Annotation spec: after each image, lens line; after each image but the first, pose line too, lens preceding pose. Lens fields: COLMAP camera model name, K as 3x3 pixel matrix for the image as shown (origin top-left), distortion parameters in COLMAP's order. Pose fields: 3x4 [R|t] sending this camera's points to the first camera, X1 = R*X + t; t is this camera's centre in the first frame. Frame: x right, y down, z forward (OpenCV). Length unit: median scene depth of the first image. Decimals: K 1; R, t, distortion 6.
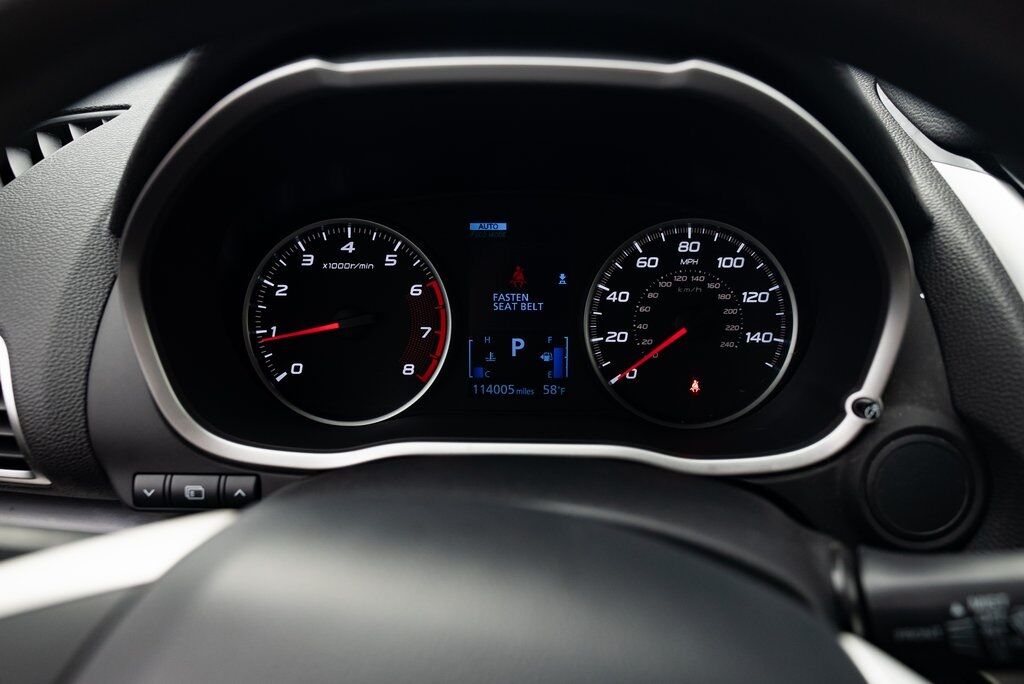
lens RADIAL K [[890.3, 0, 515.7], [0, 890.3, 341.9], [0, 0, 1]] dist [0.003429, 0.000860]
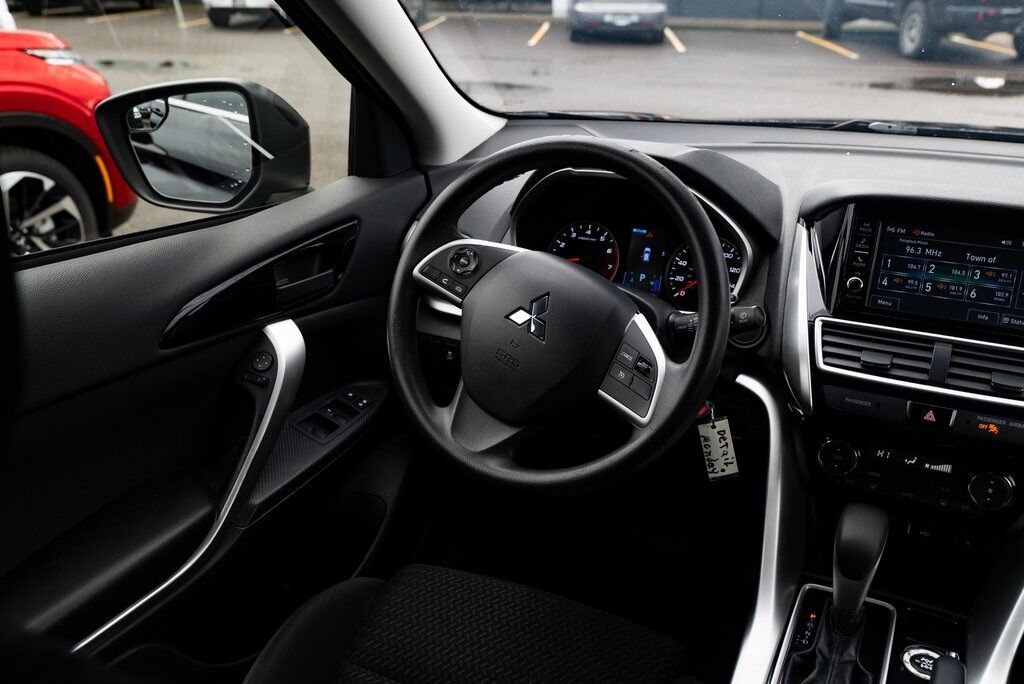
lens RADIAL K [[910.7, 0, 514.0], [0, 910.7, 337.7], [0, 0, 1]] dist [-0.020733, 0.025535]
pose [[0.908806, 0.165664, -0.382918, 0.717239], [-0.200906, 0.978141, -0.053644, 0.400671], [0.365661, 0.125682, 0.922223, -1.585943]]
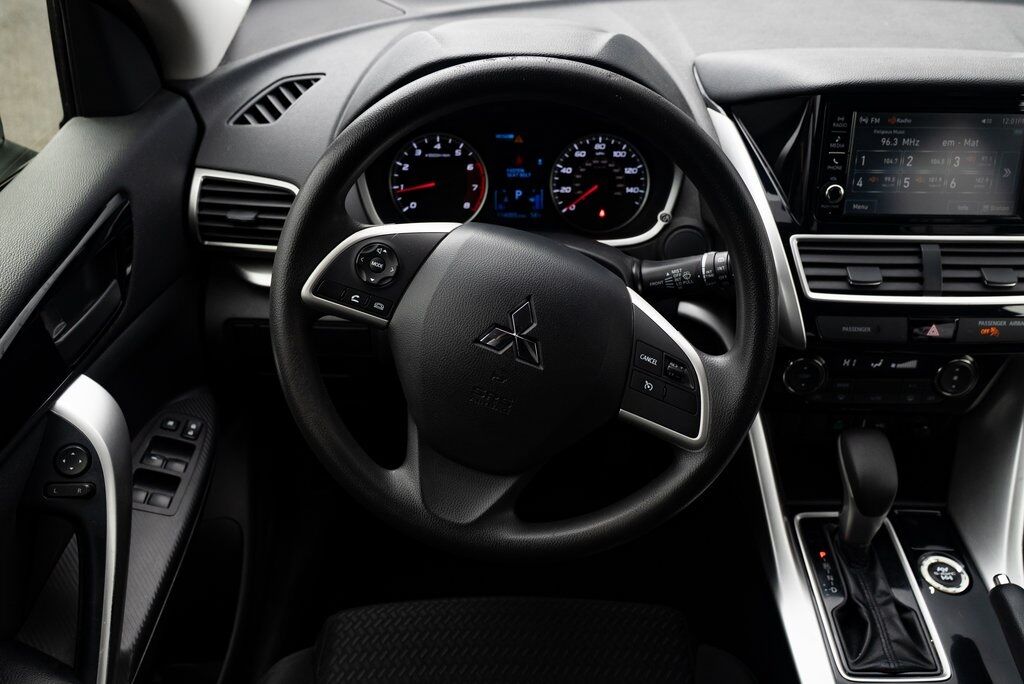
lens RADIAL K [[843.7, 0, 511.8], [0, 843.7, 342.8], [0, 0, 1]] dist [-0.009128, 0.007061]
pose [[0.999598, -0.004896, 0.027912, -0.072355], [0.000474, 0.987711, 0.156289, 0.040321], [-0.028335, -0.156213, 0.987317, -1.037033]]
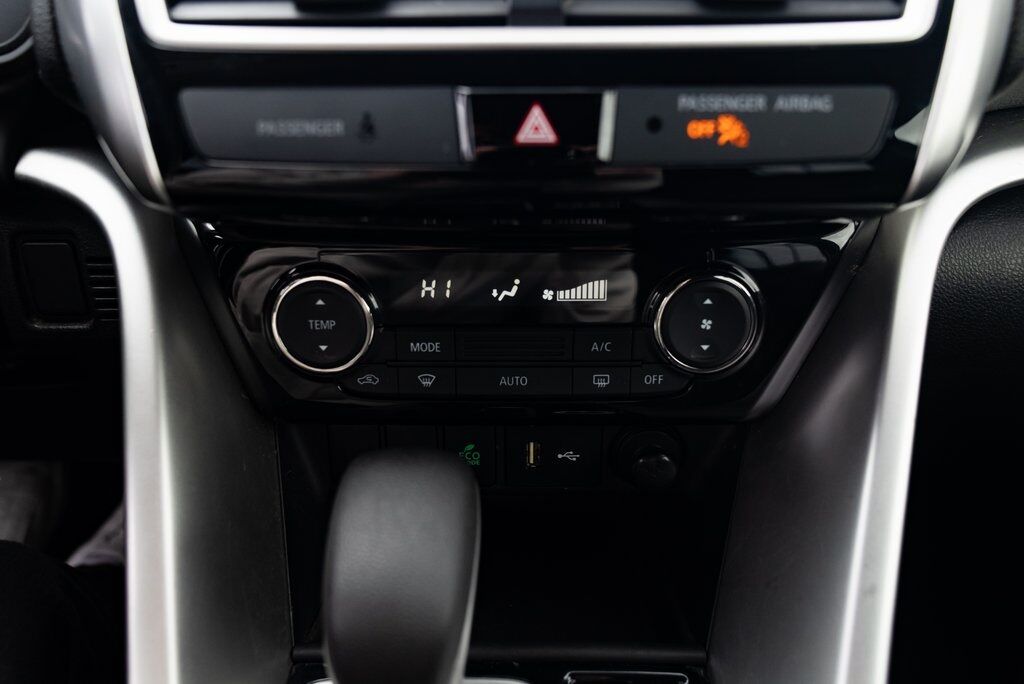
lens RADIAL K [[816.5, 0, 510.4], [0, 816.5, 339.9], [0, 0, 1]] dist [0.000303, -0.000259]
pose [[0.999378, -0.014824, 0.031995, 0.776777], [0.013025, 0.998361, 0.055729, 0.384550], [-0.032769, -0.055278, 0.997933, 0.071583]]
